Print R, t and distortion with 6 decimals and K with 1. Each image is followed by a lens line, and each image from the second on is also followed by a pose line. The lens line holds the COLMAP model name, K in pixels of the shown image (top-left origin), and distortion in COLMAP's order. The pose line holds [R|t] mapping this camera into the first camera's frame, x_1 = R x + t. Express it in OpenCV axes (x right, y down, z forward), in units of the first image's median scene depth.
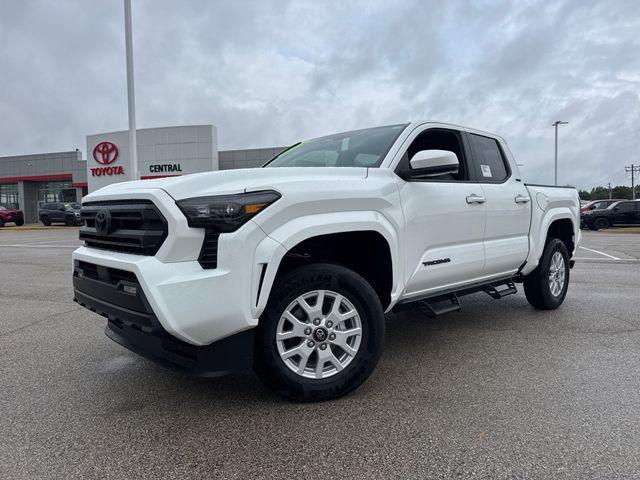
lens RADIAL K [[479.2, 0, 317.9], [0, 479.2, 231.4], [0, 0, 1]] dist [0.099960, -0.016308]
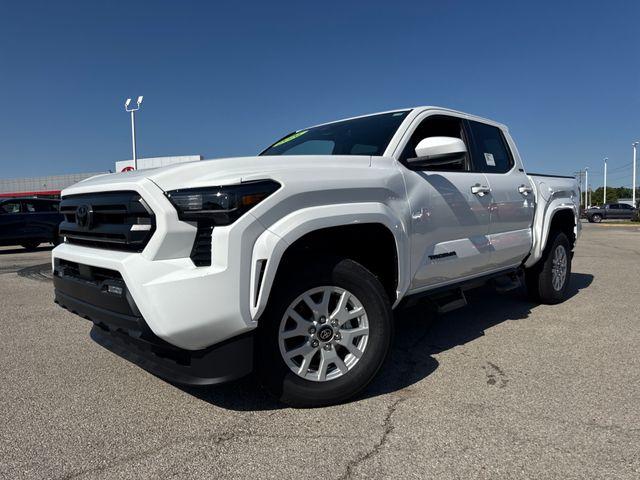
lens RADIAL K [[479.2, 0, 319.9], [0, 479.2, 234.8], [0, 0, 1]] dist [0.099960, -0.016308]
pose [[0.999660, -0.012183, 0.023071, -0.019872], [0.011794, 0.999788, 0.016901, 0.004741], [-0.023272, -0.016623, 0.999591, 0.070028]]
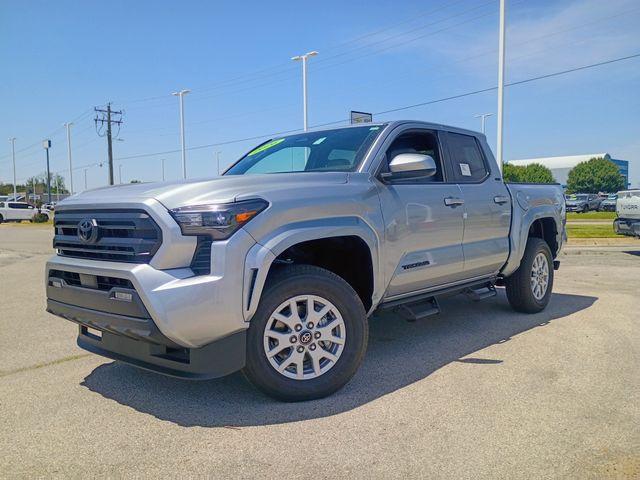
lens RADIAL K [[596.3, 0, 319.1], [0, 596.3, 239.2], [0, 0, 1]] dist [0.043048, 0.000000]
pose [[0.997044, -0.013743, 0.075596, -0.055135], [0.012707, 0.999819, 0.014165, -0.012187], [-0.075777, -0.013163, 0.997038, -0.257037]]
